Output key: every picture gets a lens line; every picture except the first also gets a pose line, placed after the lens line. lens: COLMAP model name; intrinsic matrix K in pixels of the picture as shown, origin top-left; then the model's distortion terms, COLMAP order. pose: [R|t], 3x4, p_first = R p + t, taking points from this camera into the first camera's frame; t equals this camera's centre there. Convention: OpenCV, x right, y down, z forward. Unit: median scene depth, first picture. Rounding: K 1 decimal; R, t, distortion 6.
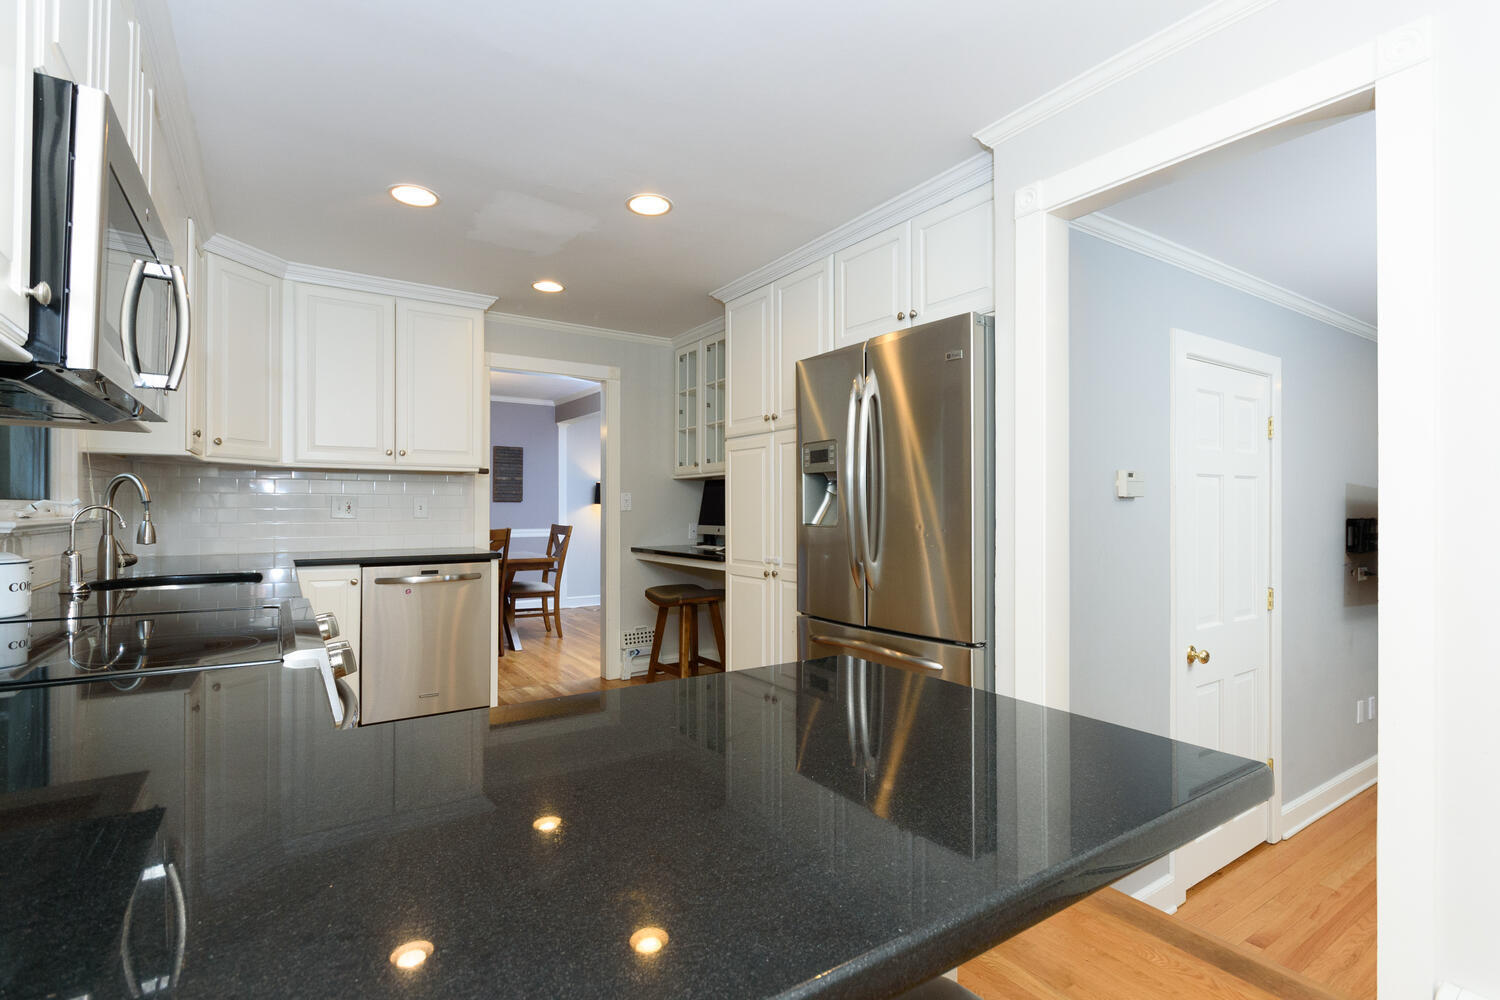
lens RADIAL K [[703.4, 0, 750.0], [0, 703.4, 500.0], [0, 0, 1]] dist [-0.000275, -0.000360]
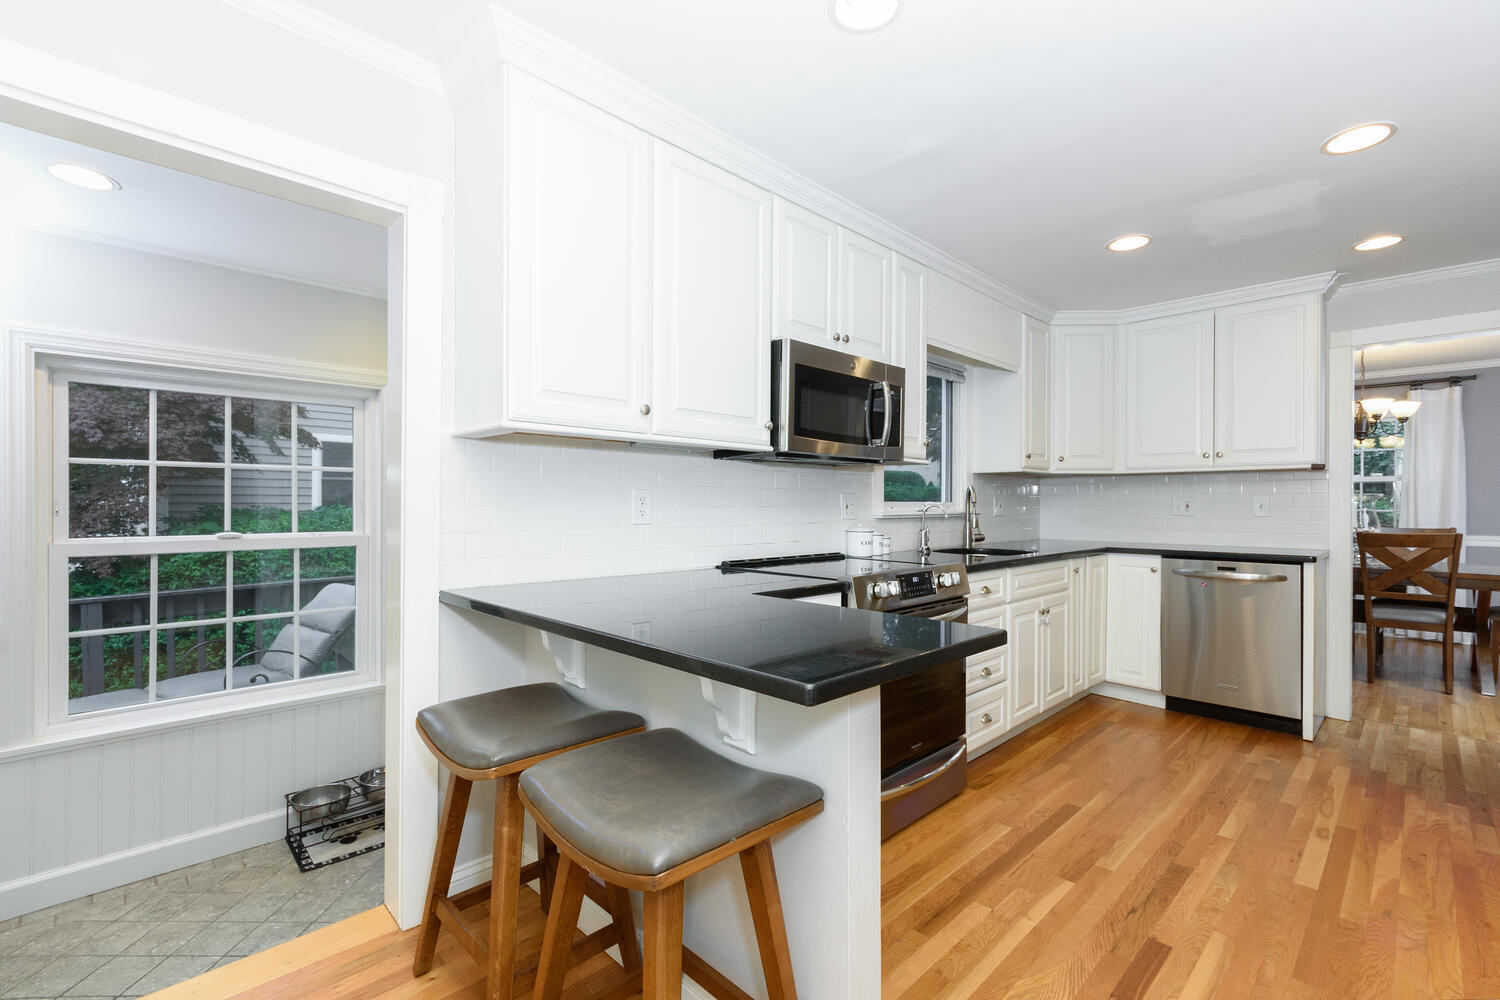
lens RADIAL K [[662.6, 0, 736.9], [0, 662.6, 501.8], [0, 0, 1]] dist [0.001070, -0.001041]
pose [[0.173907, -0.002150, -0.984760, 0.345629], [0.008756, 0.999961, -0.000636, -0.002091], [0.984723, -0.008512, 0.173919, 0.107617]]
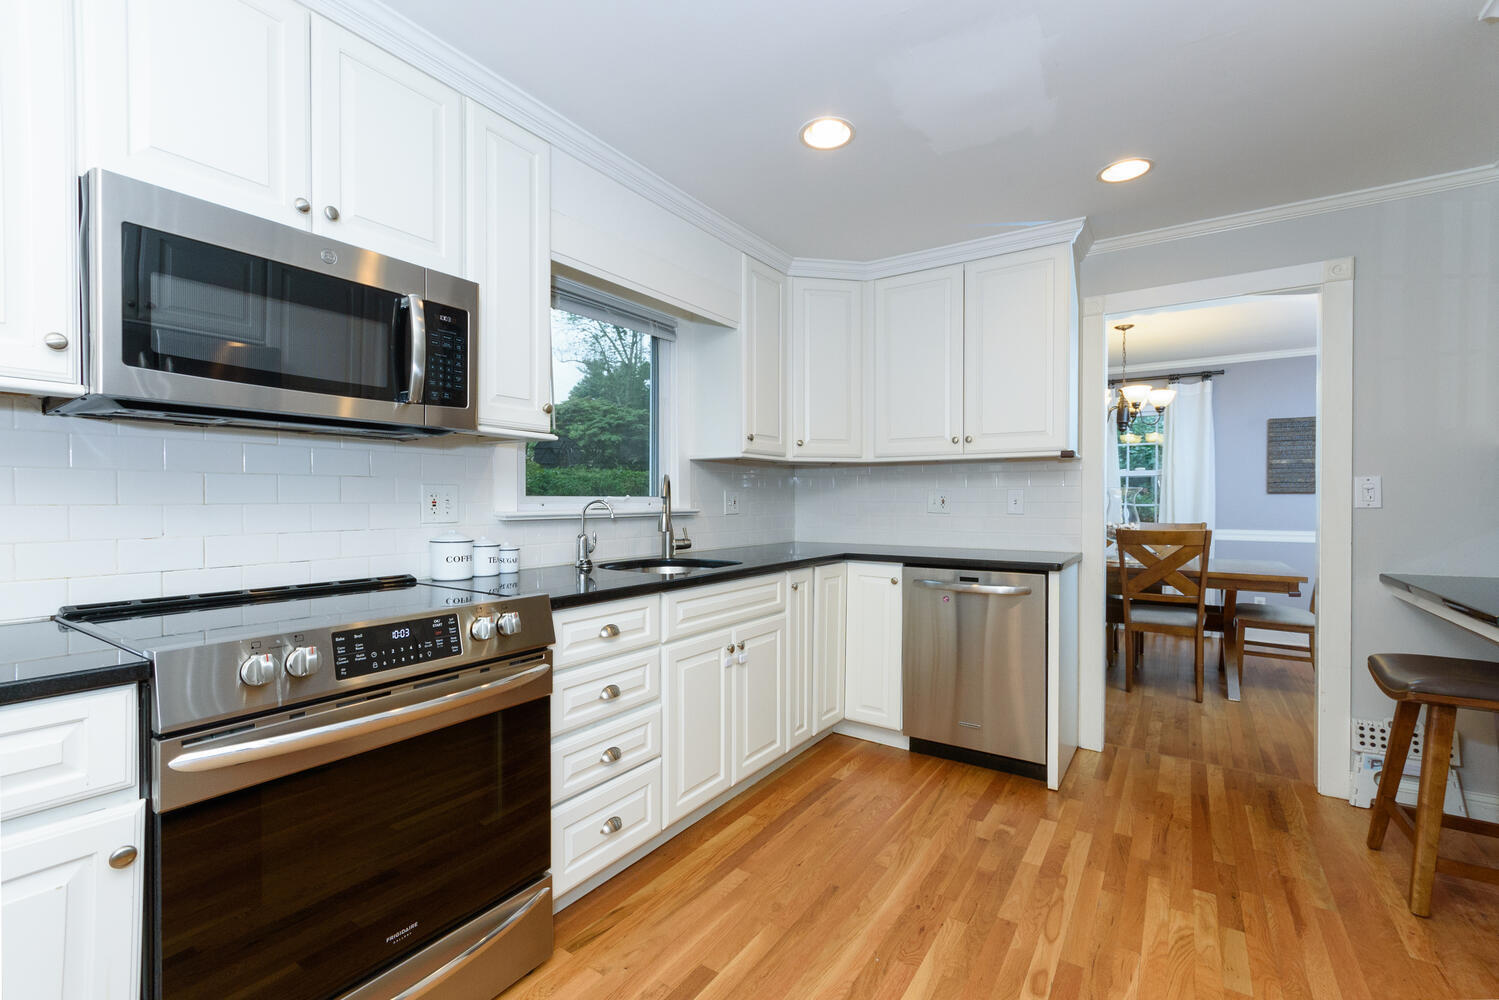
lens RADIAL K [[658.4, 0, 748.6], [0, 658.4, 503.1], [0, 0, 1]] dist [0.001662, 0.000216]
pose [[0.381992, 0.004369, -0.924155, 0.150349], [0.010217, 0.999908, 0.008950, 0.001957], [0.924109, -0.012861, 0.381912, 0.417597]]
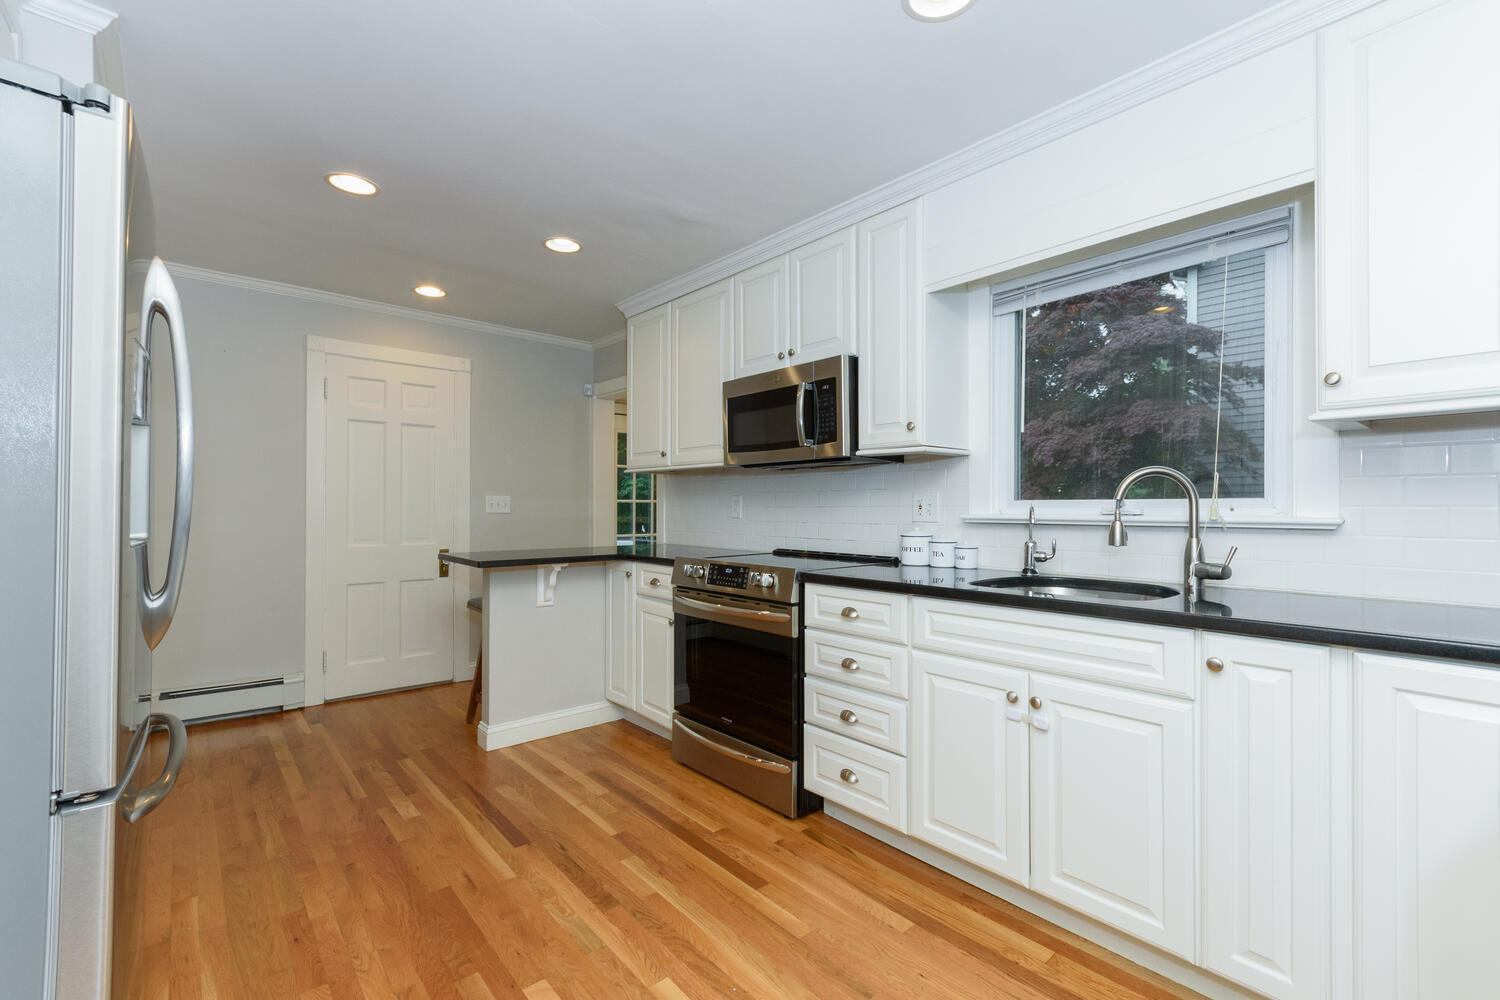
lens RADIAL K [[658.9, 0, 749.1], [0, 658.9, 503.1], [0, 0, 1]] dist [0.001662, 0.000216]
pose [[-0.992632, -0.002691, -0.121141, -0.174610], [-0.000404, 0.999821, -0.018897, 0.013760], [0.121170, -0.018709, -0.992455, 1.068274]]
